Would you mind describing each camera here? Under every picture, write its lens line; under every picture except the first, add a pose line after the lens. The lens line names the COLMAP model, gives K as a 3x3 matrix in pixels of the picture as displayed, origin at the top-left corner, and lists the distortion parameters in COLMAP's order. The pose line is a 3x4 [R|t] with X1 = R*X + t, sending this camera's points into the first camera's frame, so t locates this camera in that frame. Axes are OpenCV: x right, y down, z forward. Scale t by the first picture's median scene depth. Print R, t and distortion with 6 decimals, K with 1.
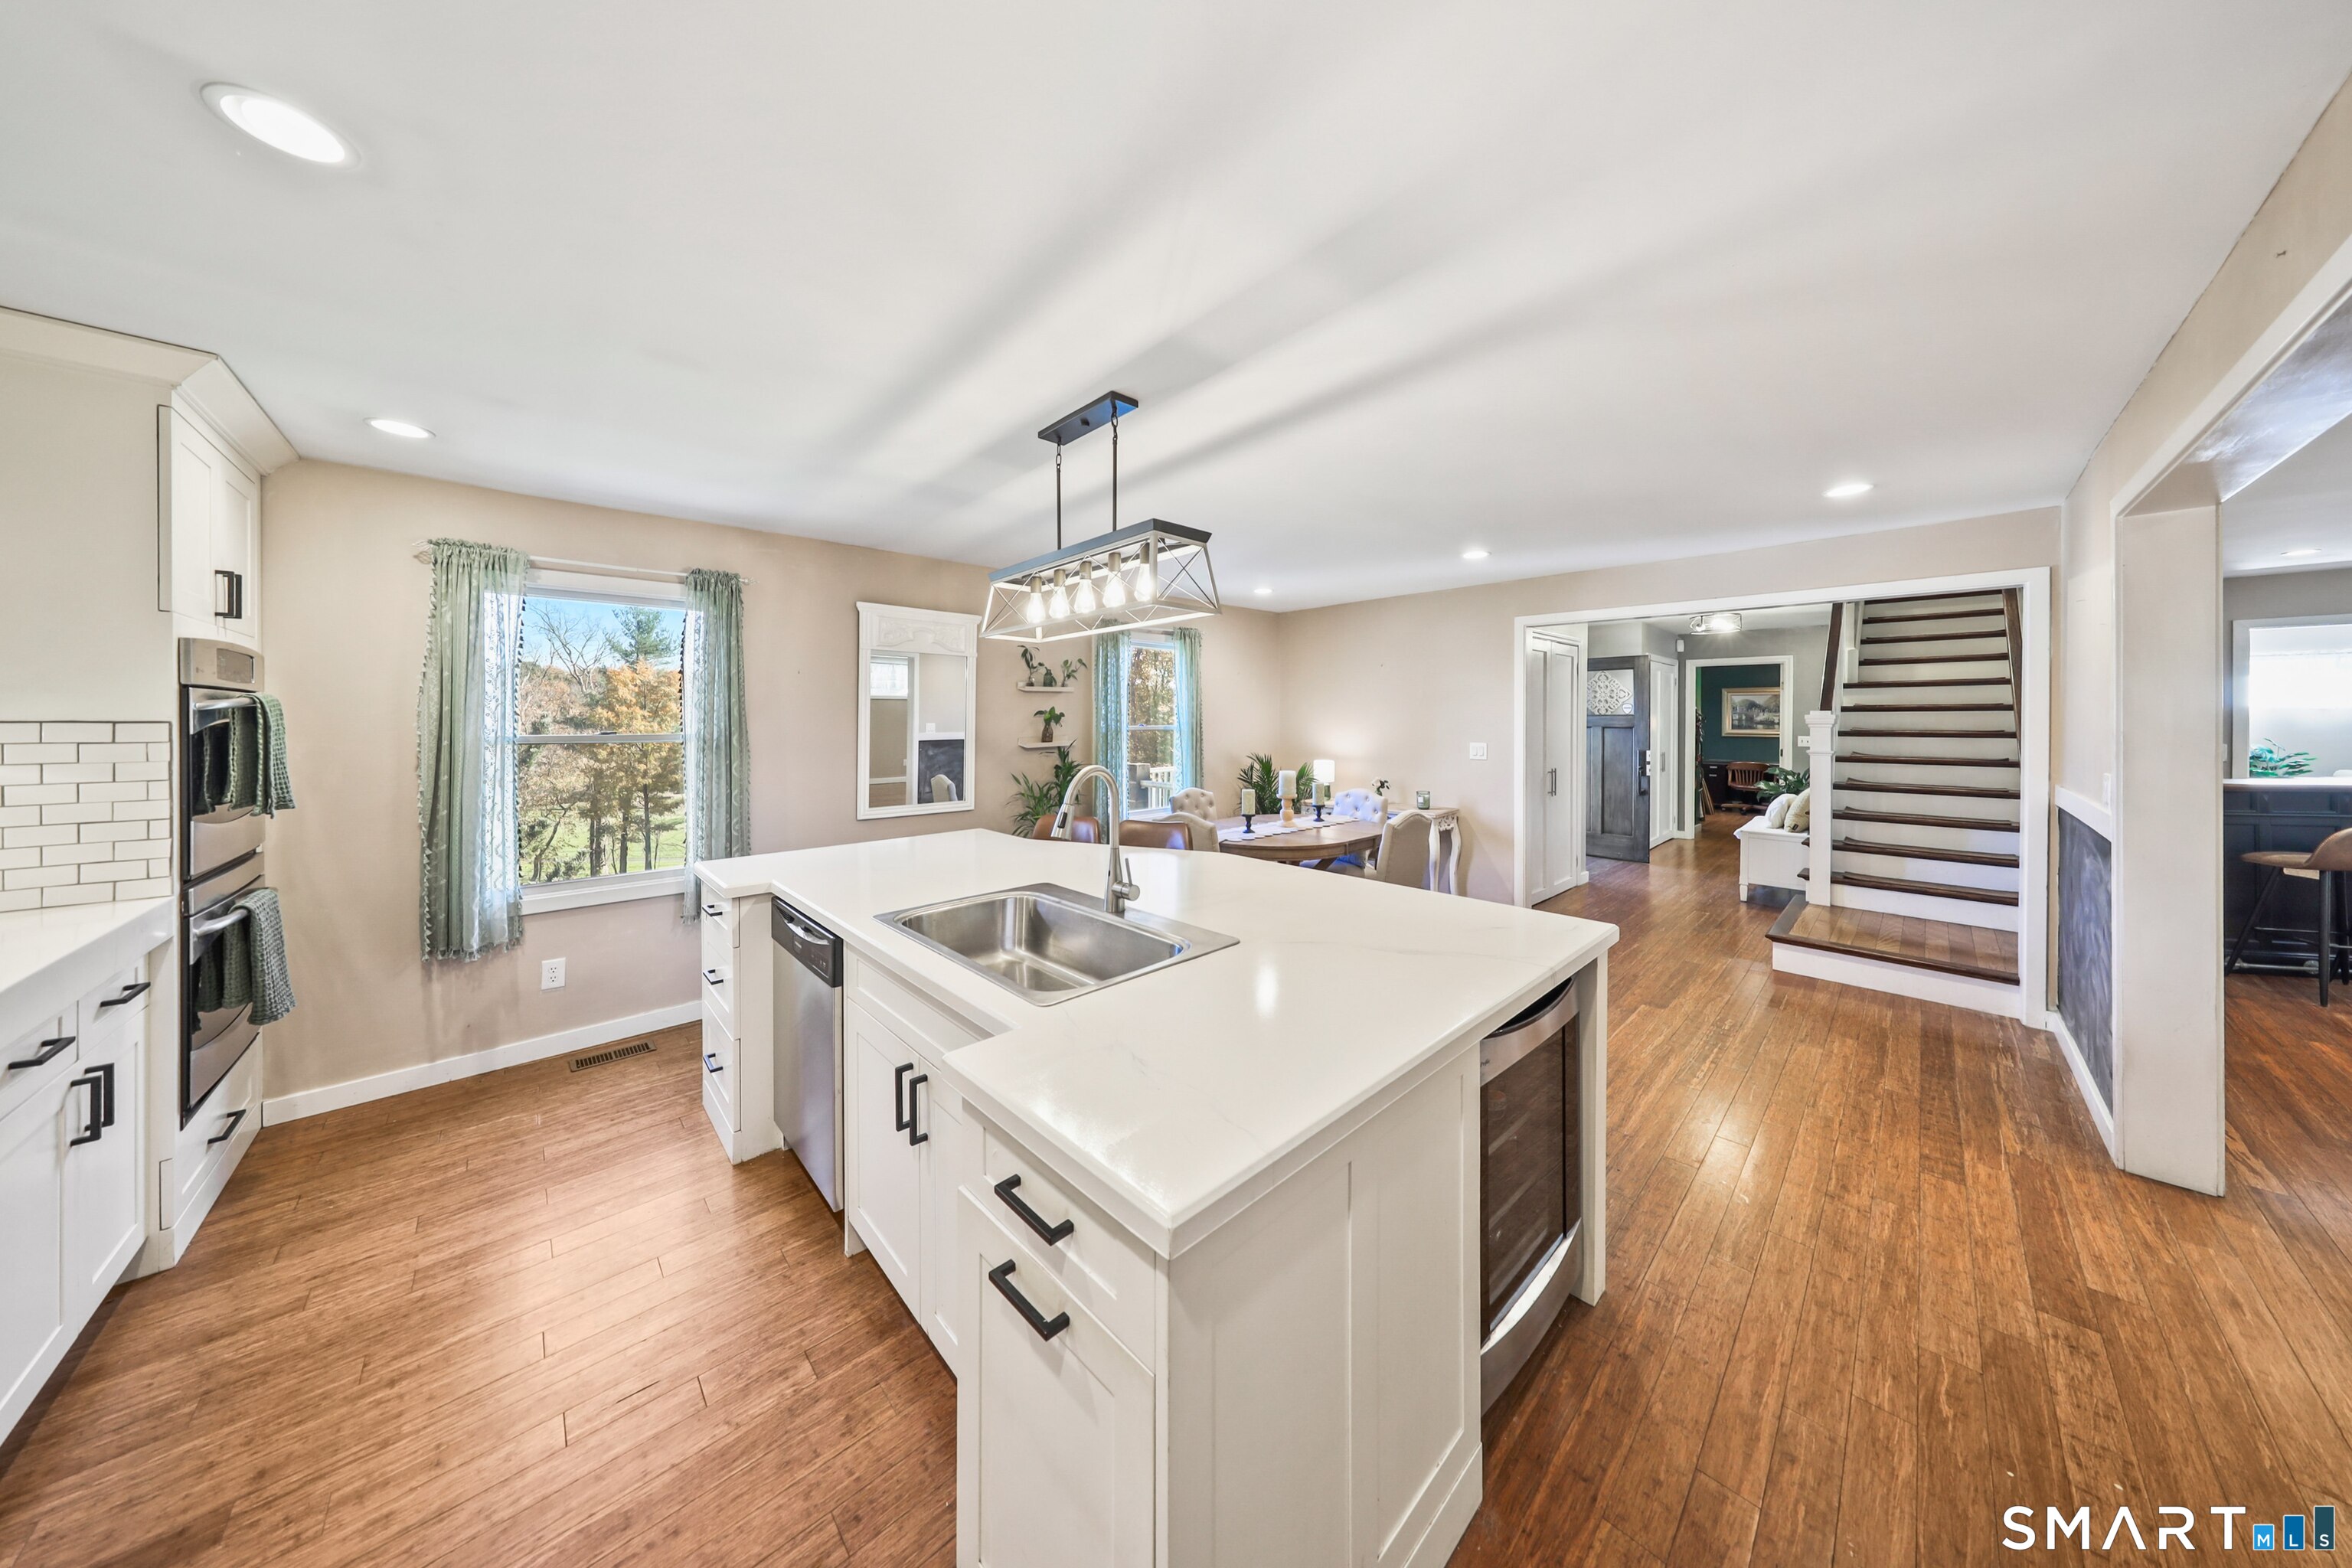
lens RADIAL K [[704.0, 0, 1176.3], [0, 704.0, 718.9], [0, 0, 1]] dist [0.000197, 0.000005]
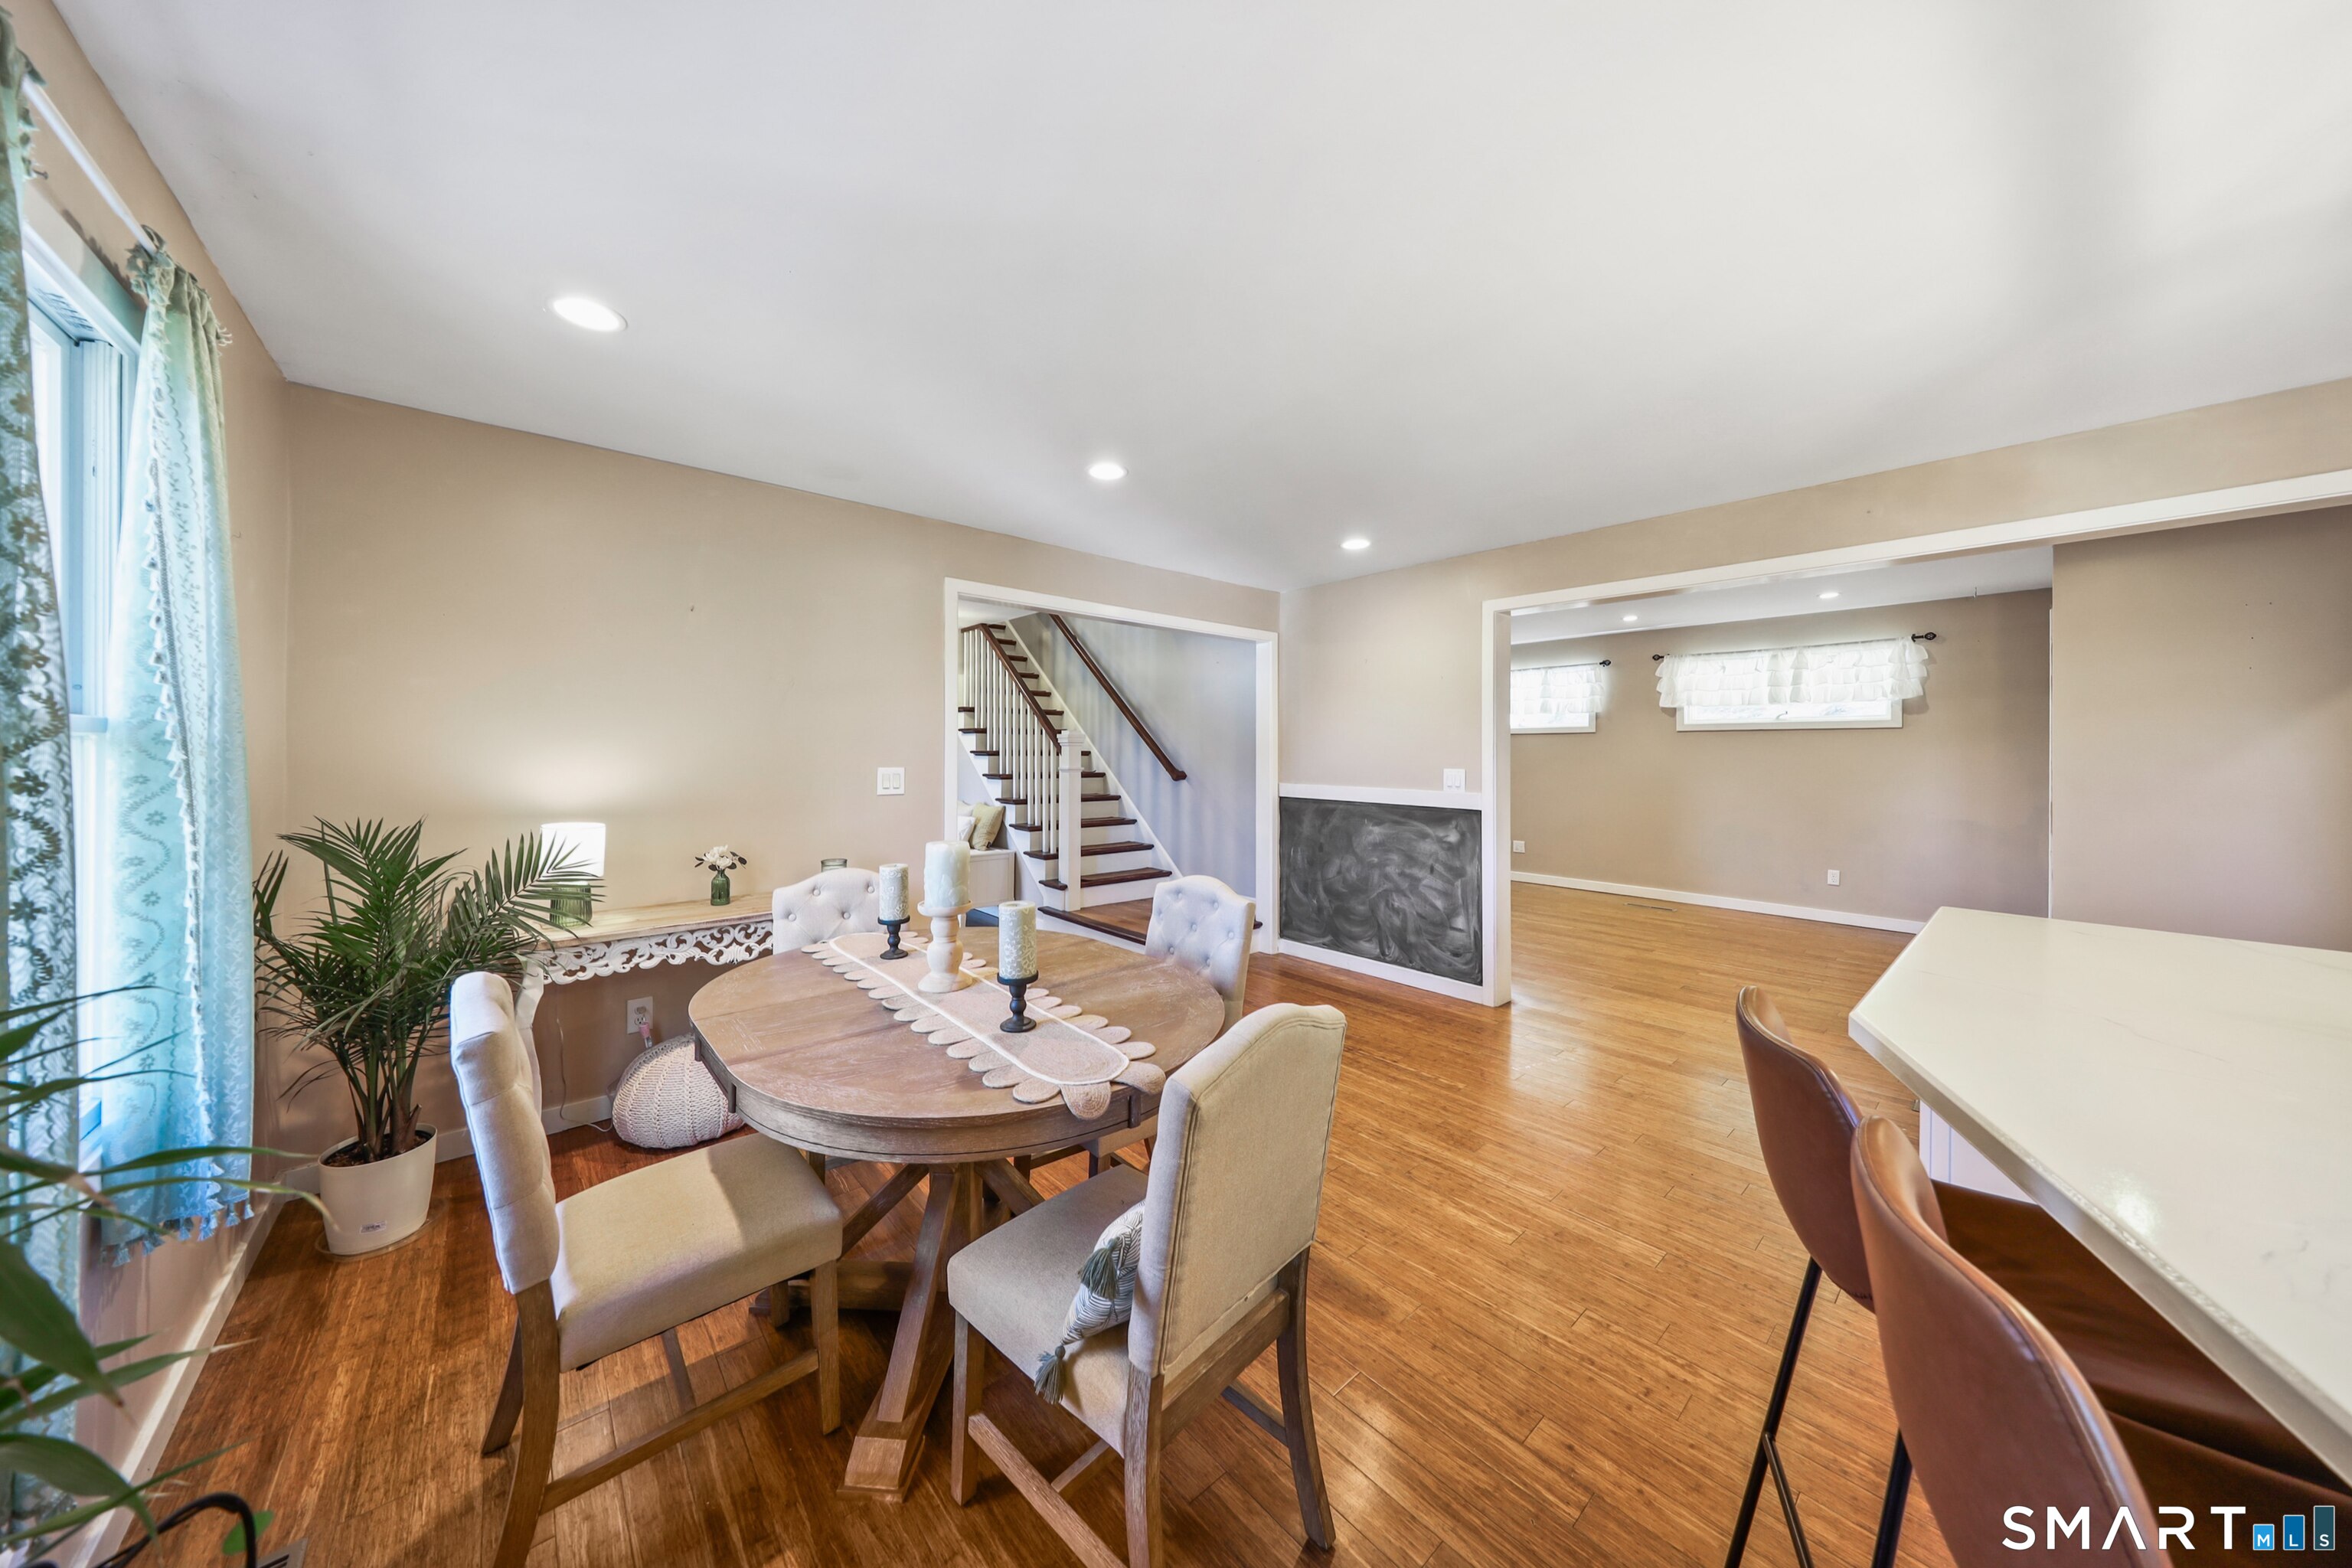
lens RADIAL K [[784.9, 0, 1158.7], [0, 784.9, 744.8], [0, 0, 1]] dist [0.000615, 0.000025]
pose [[0.064602, 0.007556, 0.997882, -0.551910], [-0.002428, 0.999970, -0.007415, 0.043526], [-0.997908, -0.001944, 0.064619, 1.697740]]
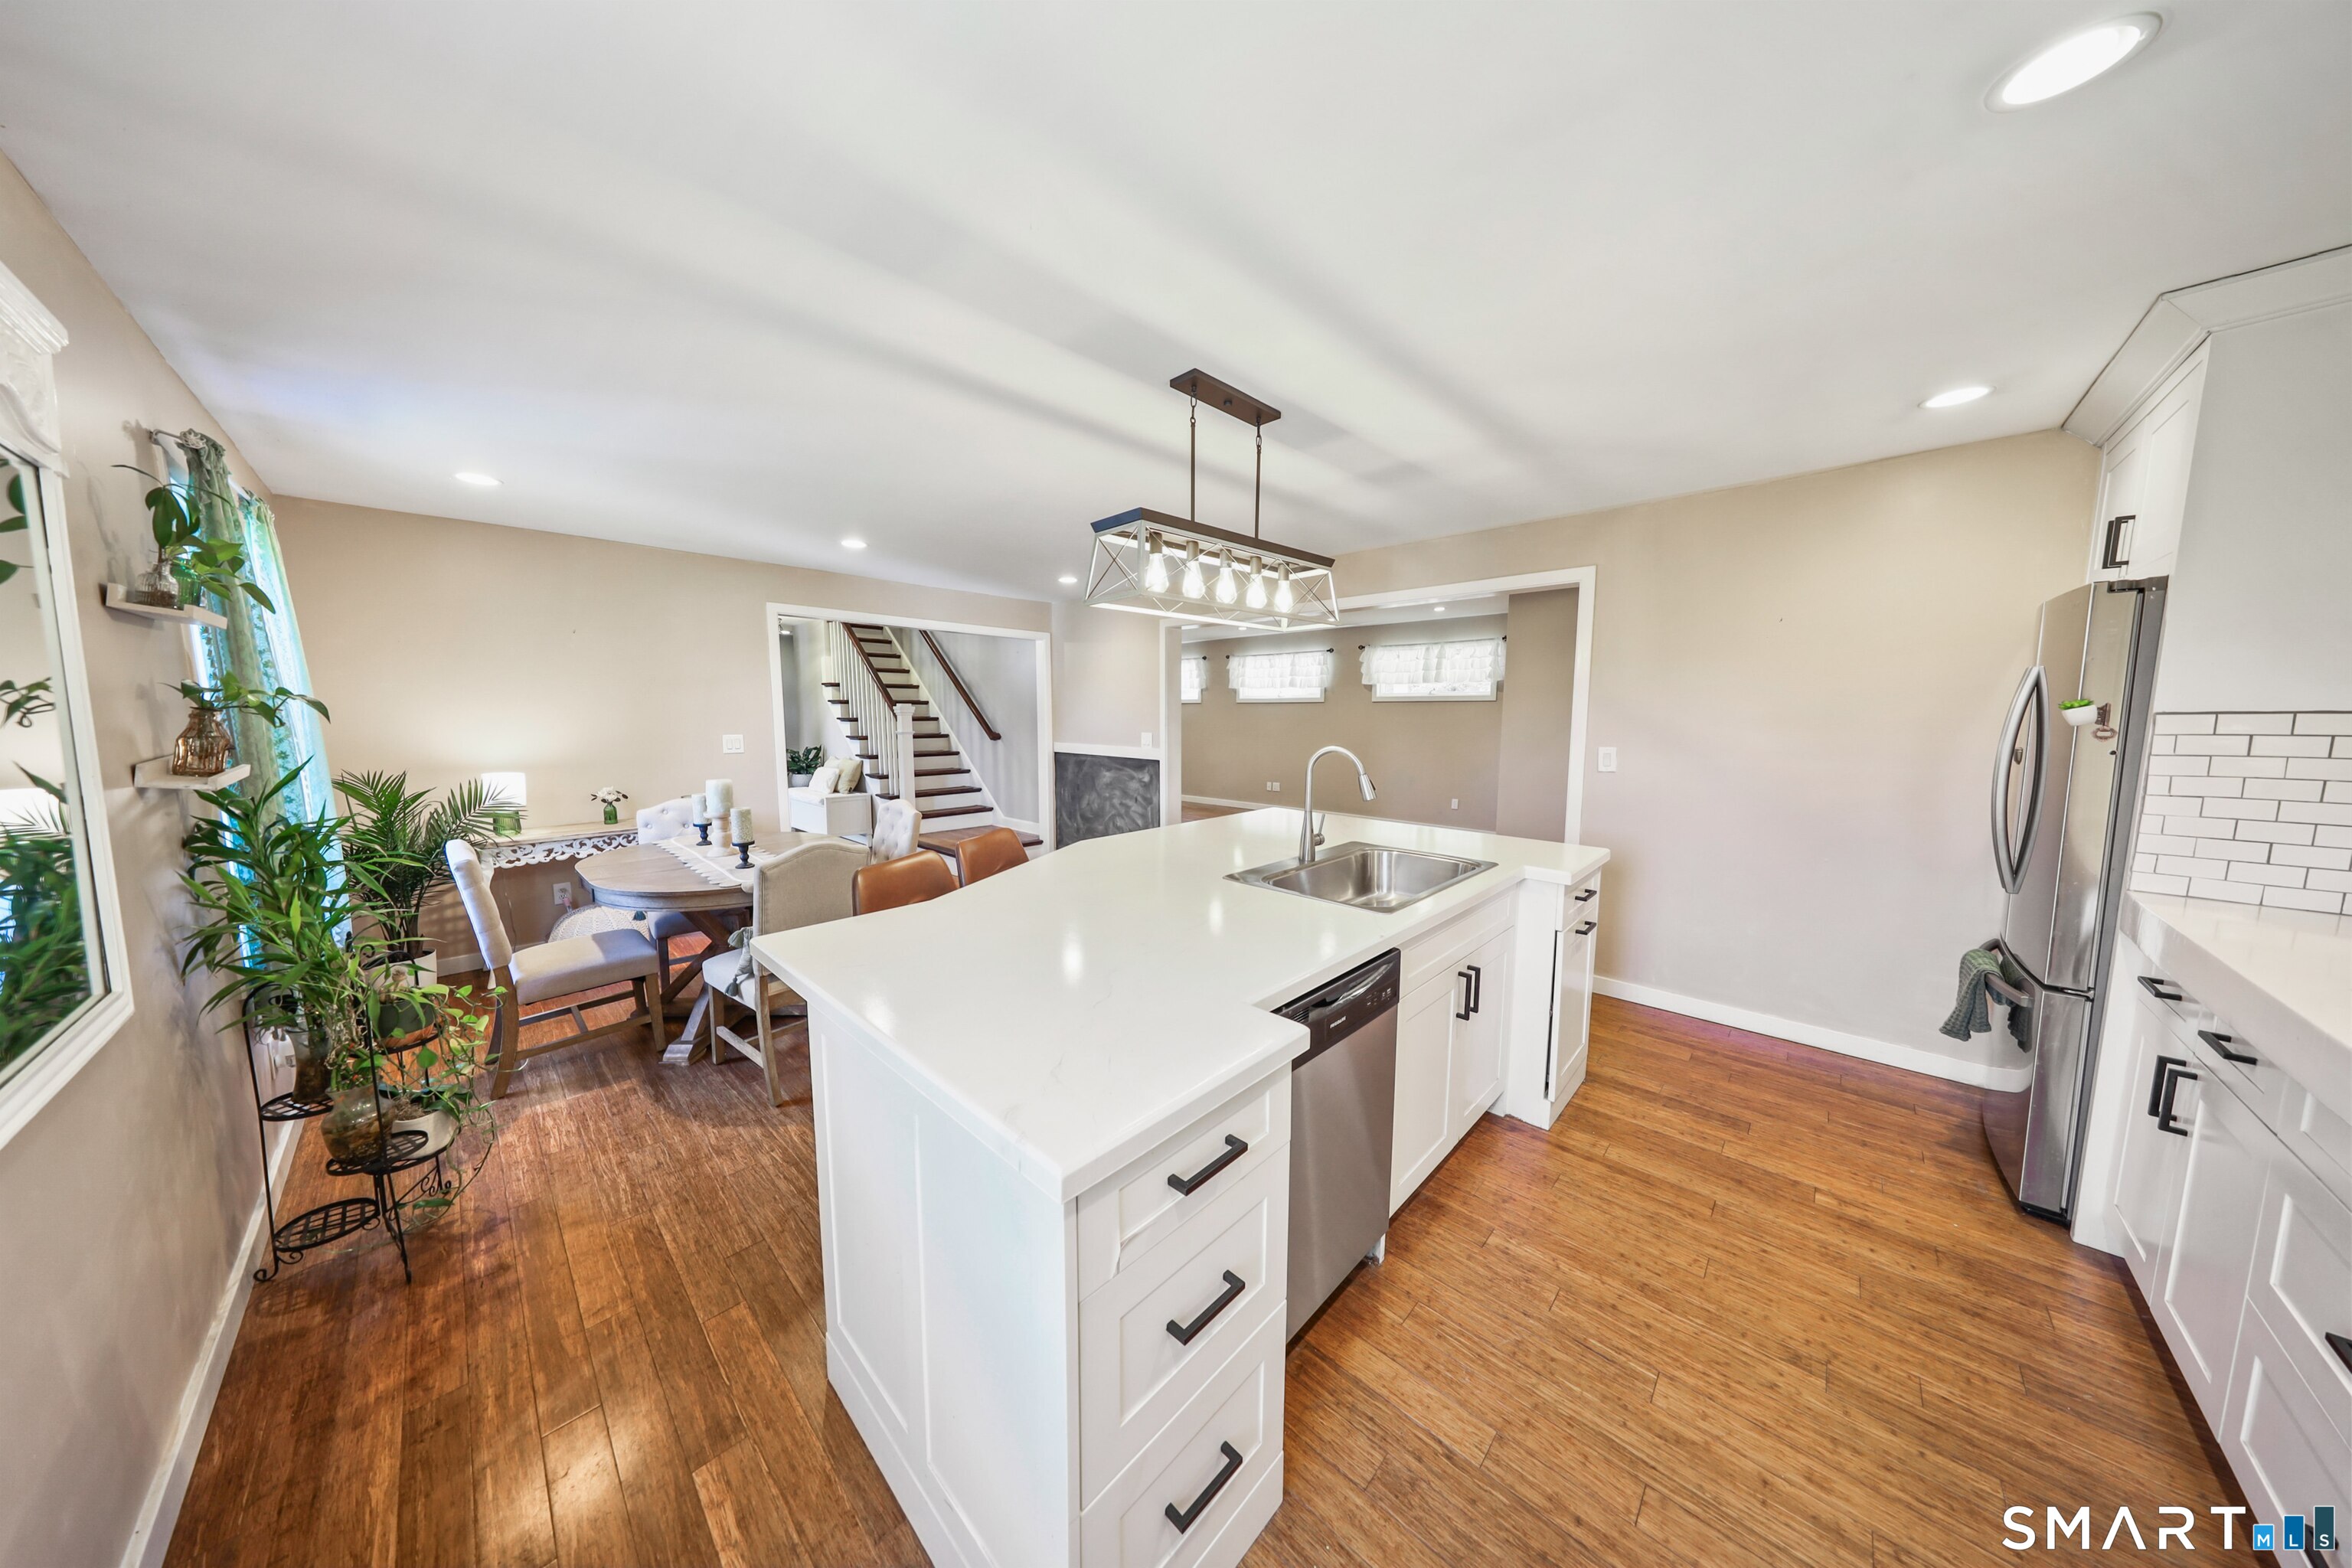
lens RADIAL K [[698.6, 0, 1149.8], [0, 698.6, 786.2], [0, 0, 1]] dist [0.000412, -0.000025]
pose [[-0.036878, -0.109028, 0.993354, -1.156059], [-0.000762, 0.994033, 0.109074, 0.001751], [-0.999319, 0.003265, -0.036741, 1.163315]]
